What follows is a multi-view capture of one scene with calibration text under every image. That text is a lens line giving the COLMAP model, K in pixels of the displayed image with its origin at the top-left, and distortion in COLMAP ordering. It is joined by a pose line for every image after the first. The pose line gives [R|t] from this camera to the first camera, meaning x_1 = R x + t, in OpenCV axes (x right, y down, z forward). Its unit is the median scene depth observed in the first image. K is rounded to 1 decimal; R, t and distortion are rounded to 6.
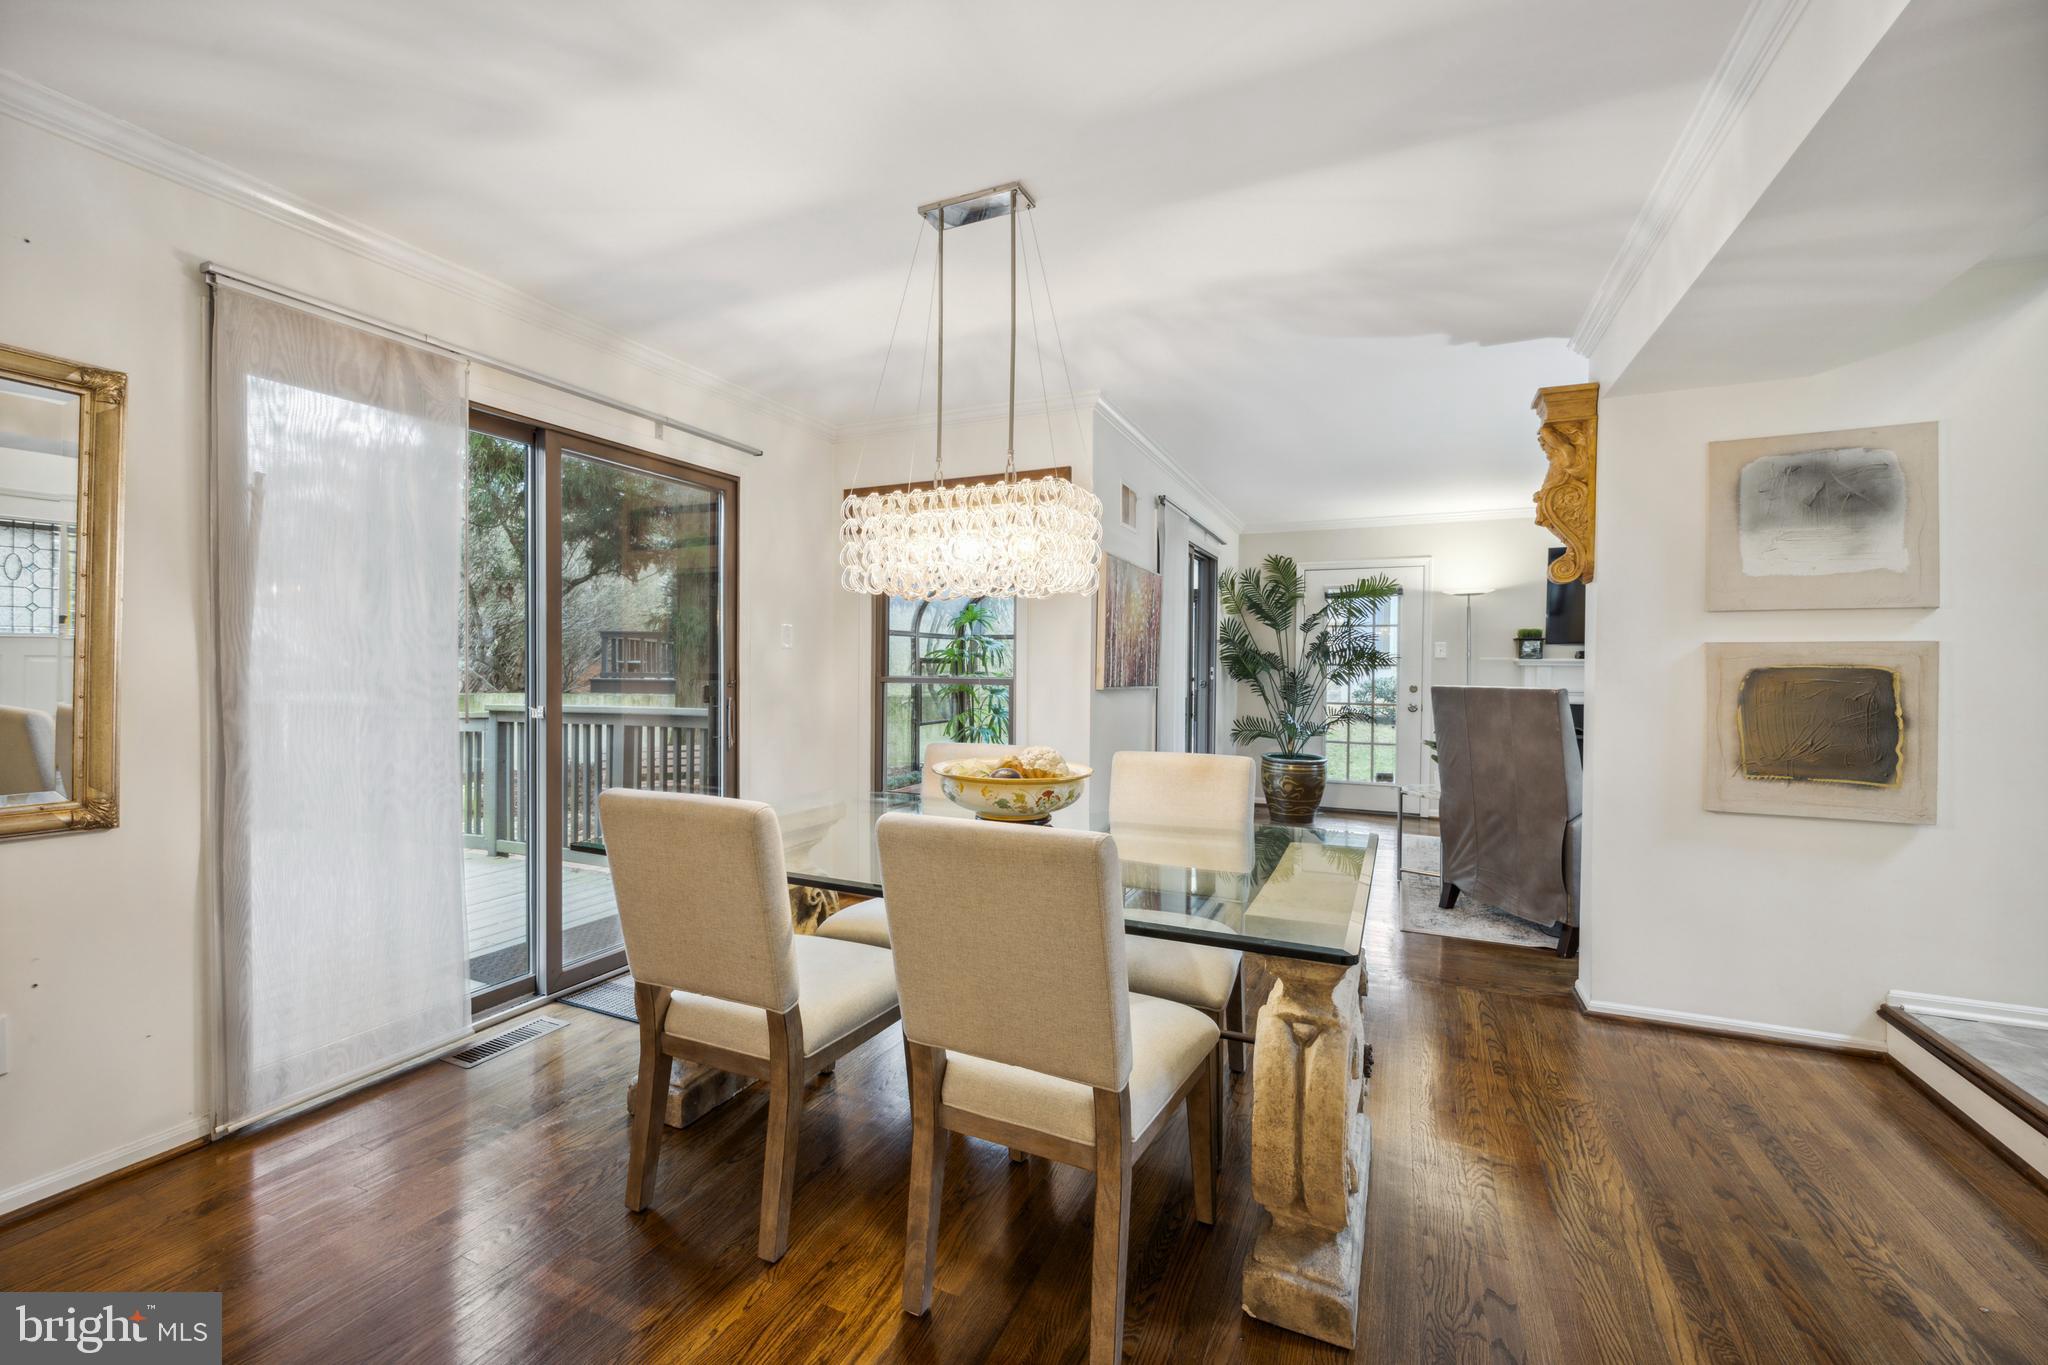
lens RADIAL K [[833.2, 0, 1024.6], [0, 833.2, 674.4], [0, 0, 1]] dist [-0.000355, -0.000209]
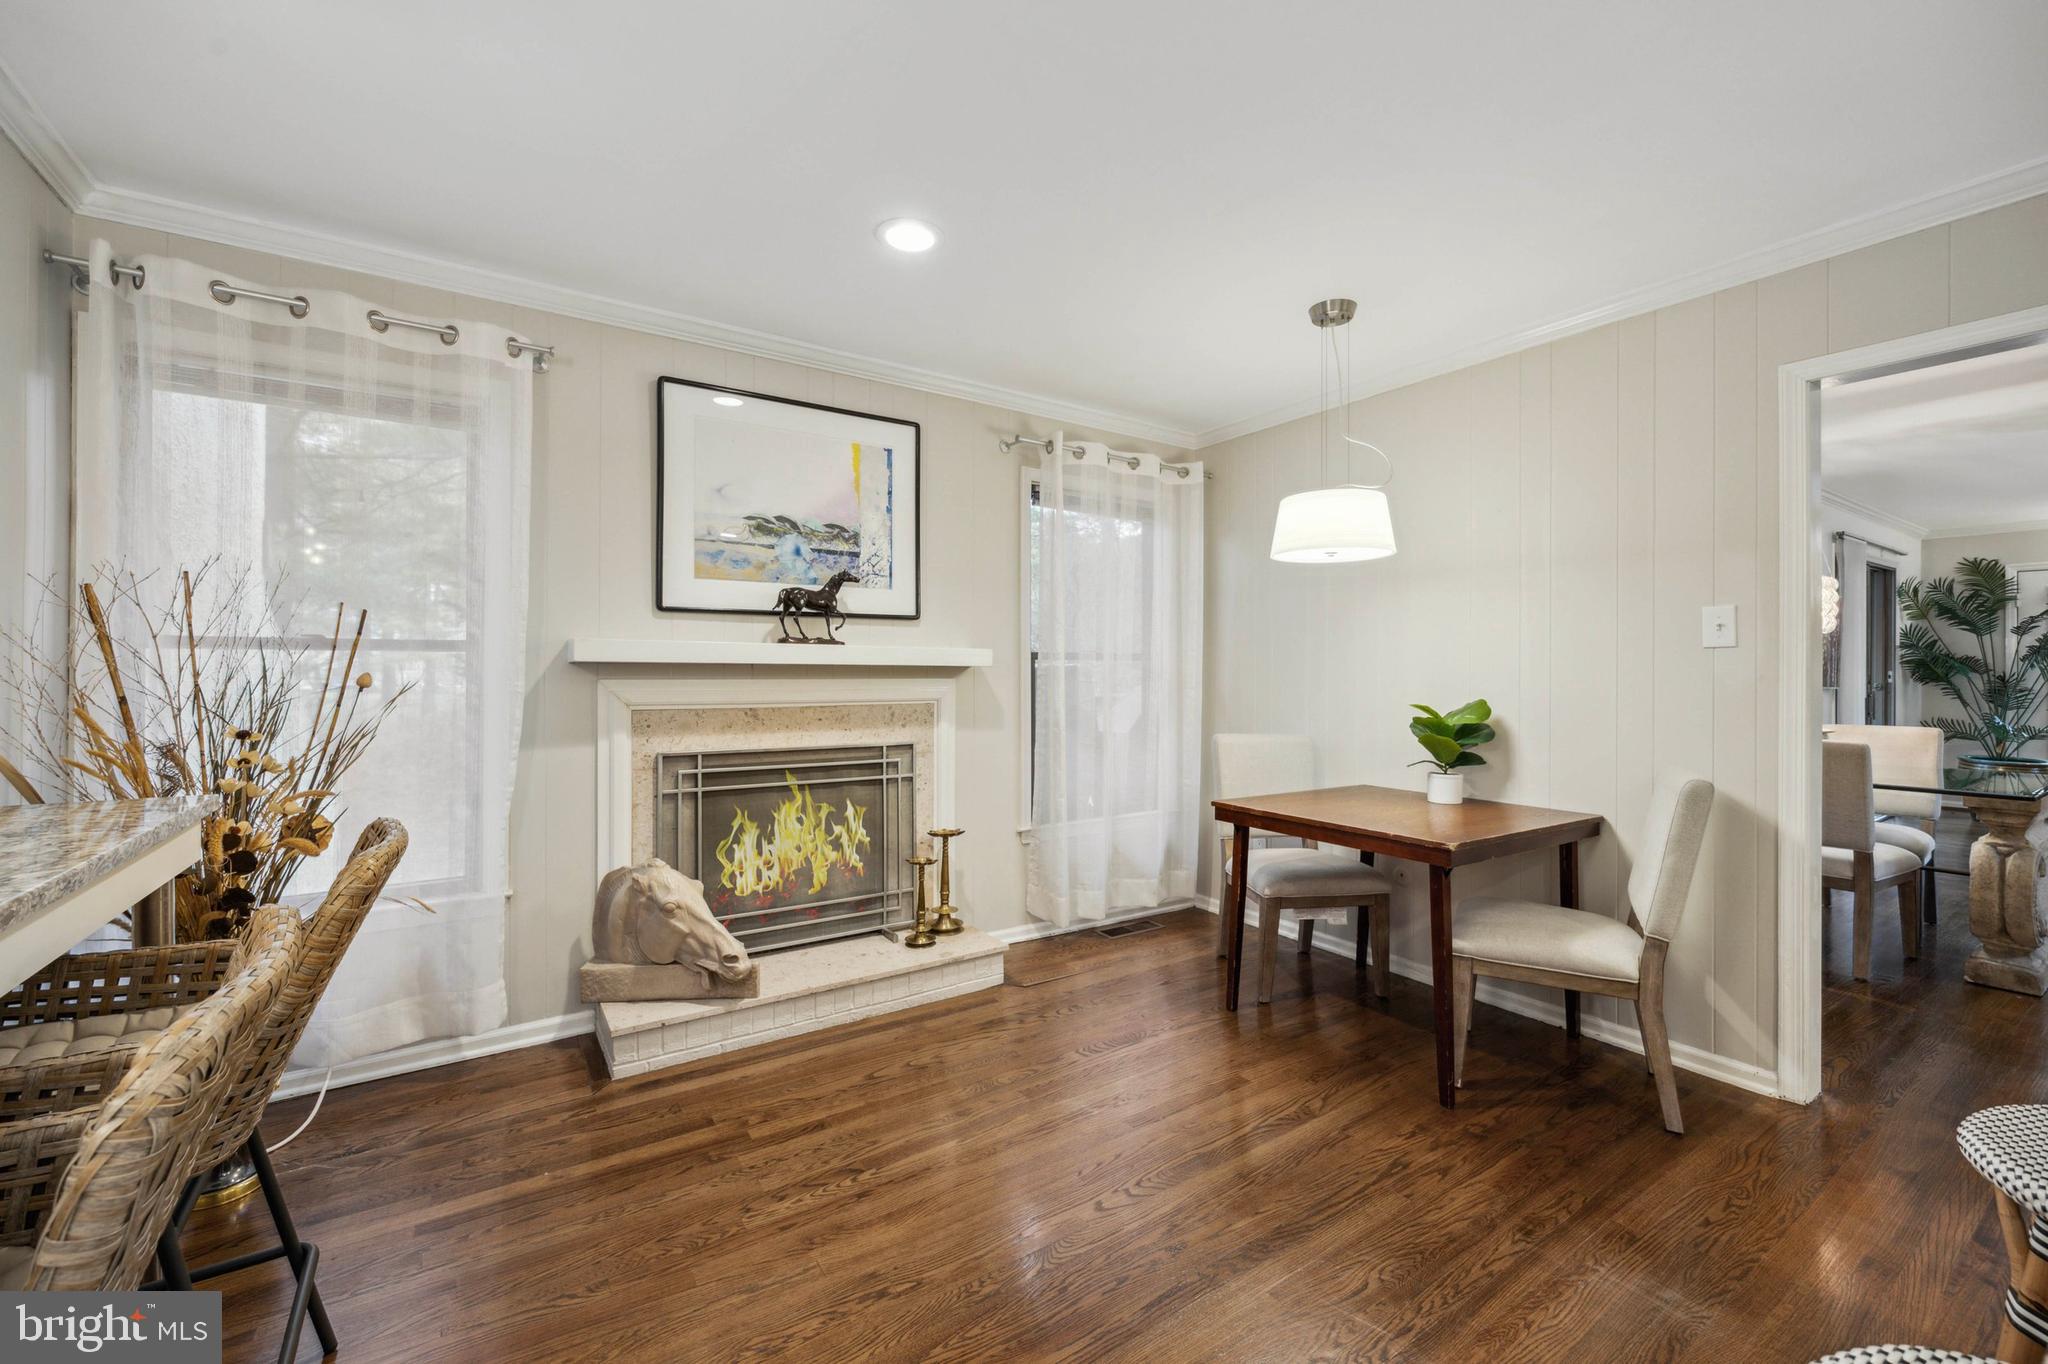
lens RADIAL K [[833.2, 0, 1021.6], [0, 833.2, 672.0], [0, 0, 1]] dist [-0.000355, -0.000209]
pose [[0.847607, -0.011010, -0.530510, -0.150291], [0.003898, 0.999887, -0.014524, 0.003271], [0.530610, 0.010242, 0.847554, -0.487459]]
